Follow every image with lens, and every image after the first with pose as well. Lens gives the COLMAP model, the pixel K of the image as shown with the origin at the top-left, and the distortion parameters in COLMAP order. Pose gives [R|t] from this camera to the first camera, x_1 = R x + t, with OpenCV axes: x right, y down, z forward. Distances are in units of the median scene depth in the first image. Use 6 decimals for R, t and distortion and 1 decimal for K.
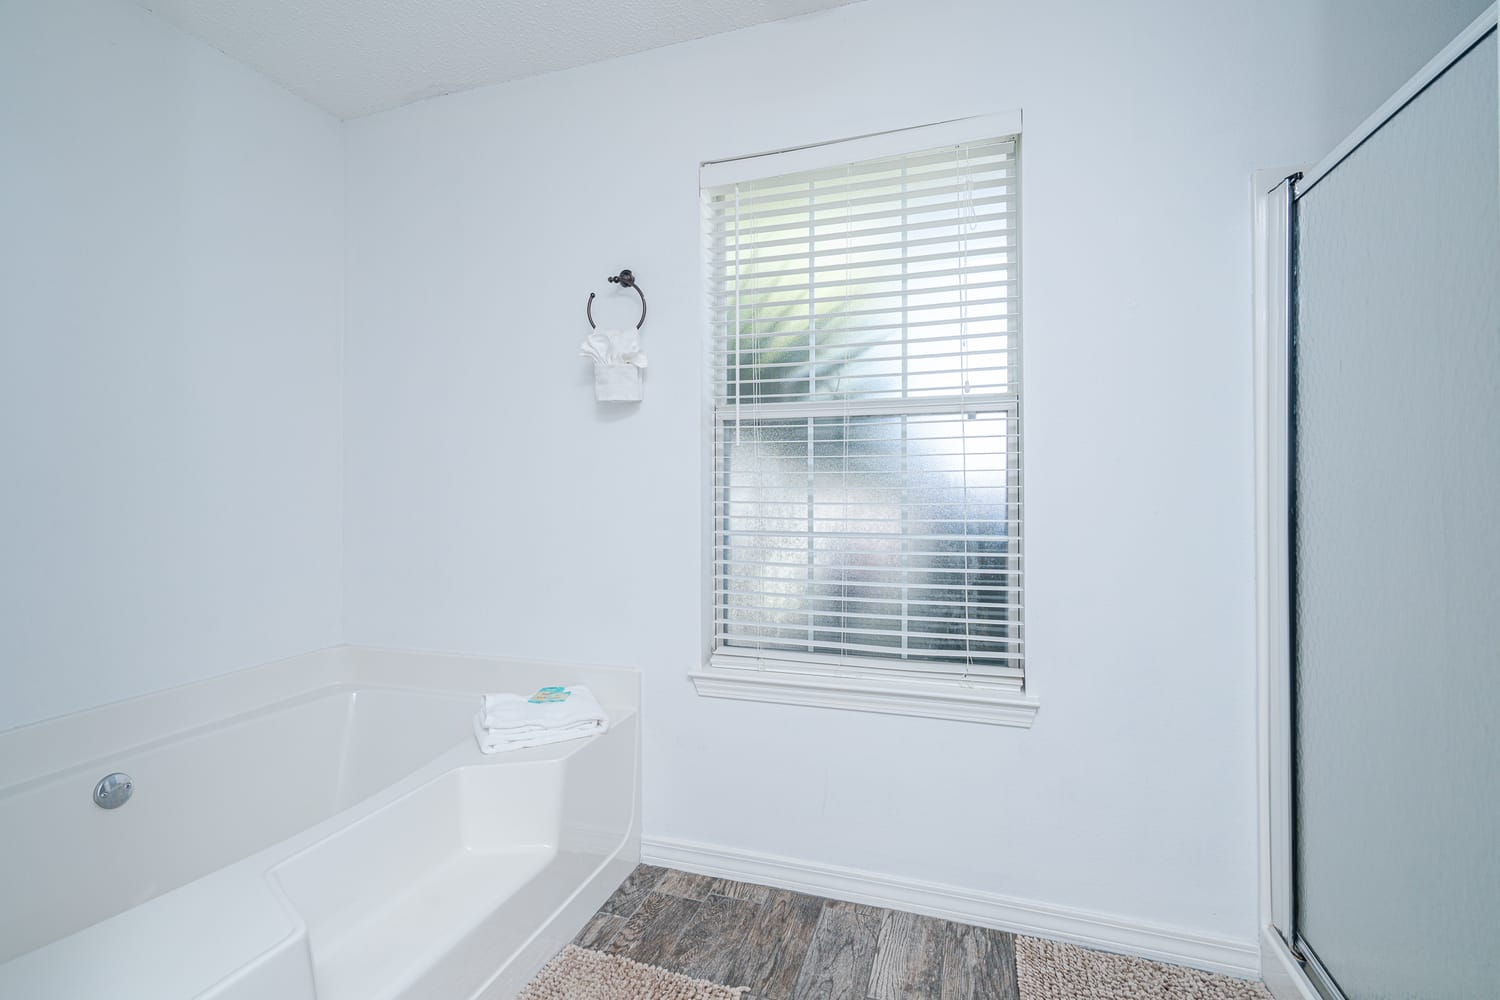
lens RADIAL K [[680.5, 0, 750.0], [0, 680.5, 500.0], [0, 0, 1]] dist [-0.000398, 0.000243]
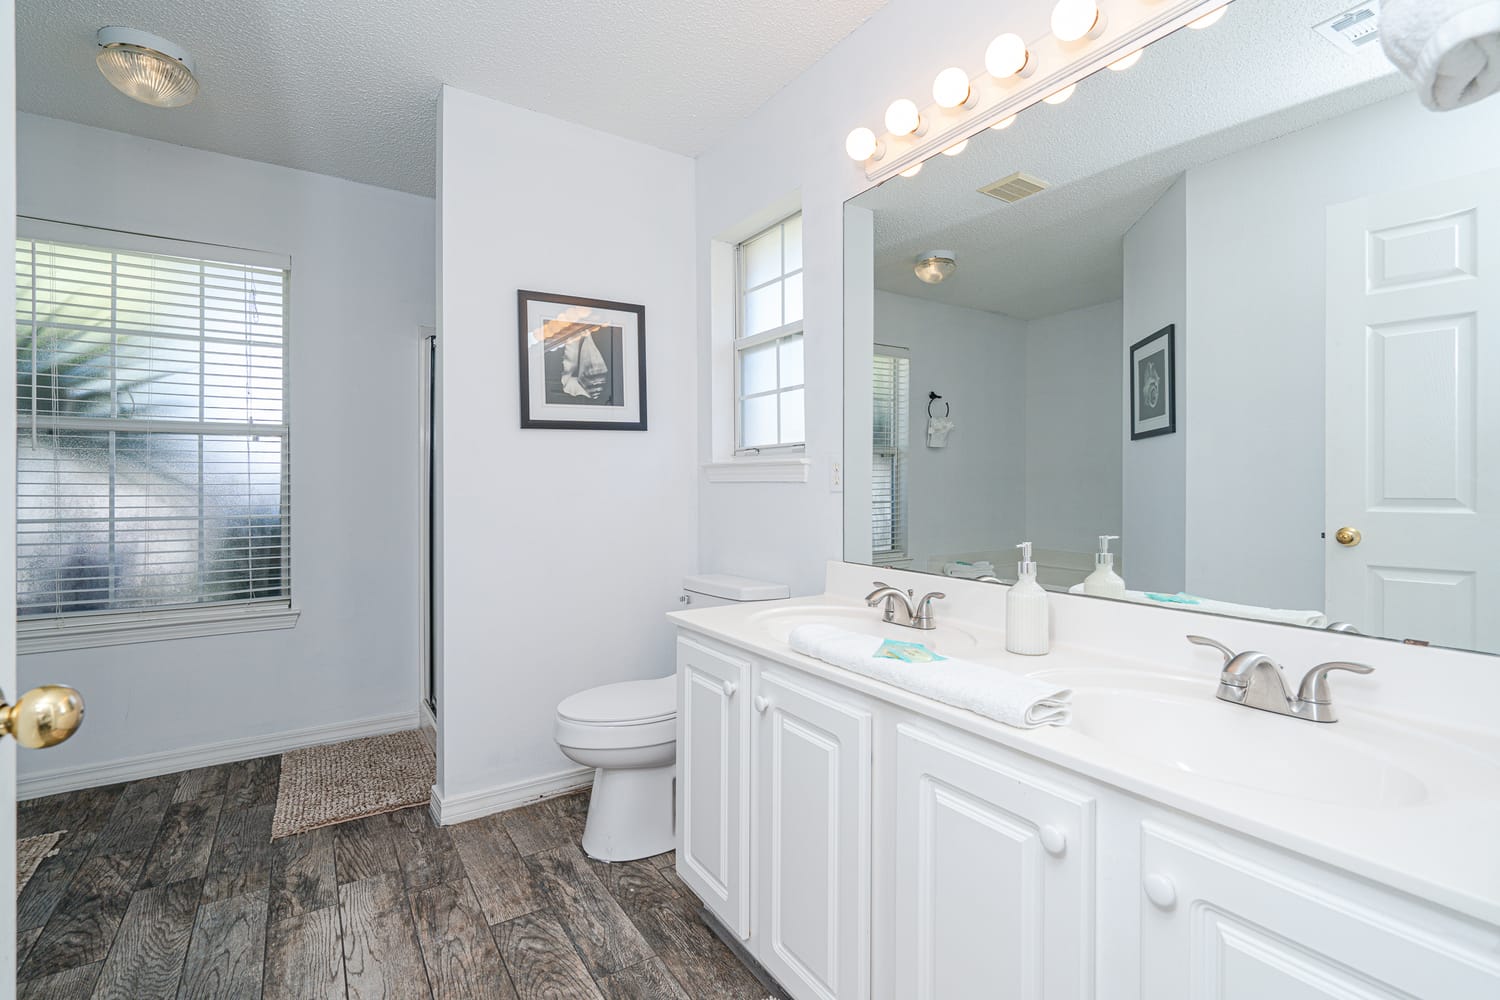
lens RADIAL K [[692.8, 0, 747.2], [0, 692.8, 482.1], [0, 0, 1]] dist [-0.000095, 0.000308]
pose [[0.628369, 0.008327, 0.777871, -0.194451], [0.013251, 0.999683, -0.021406, 0.024819], [-0.777802, 0.023758, 0.628060, -0.851017]]
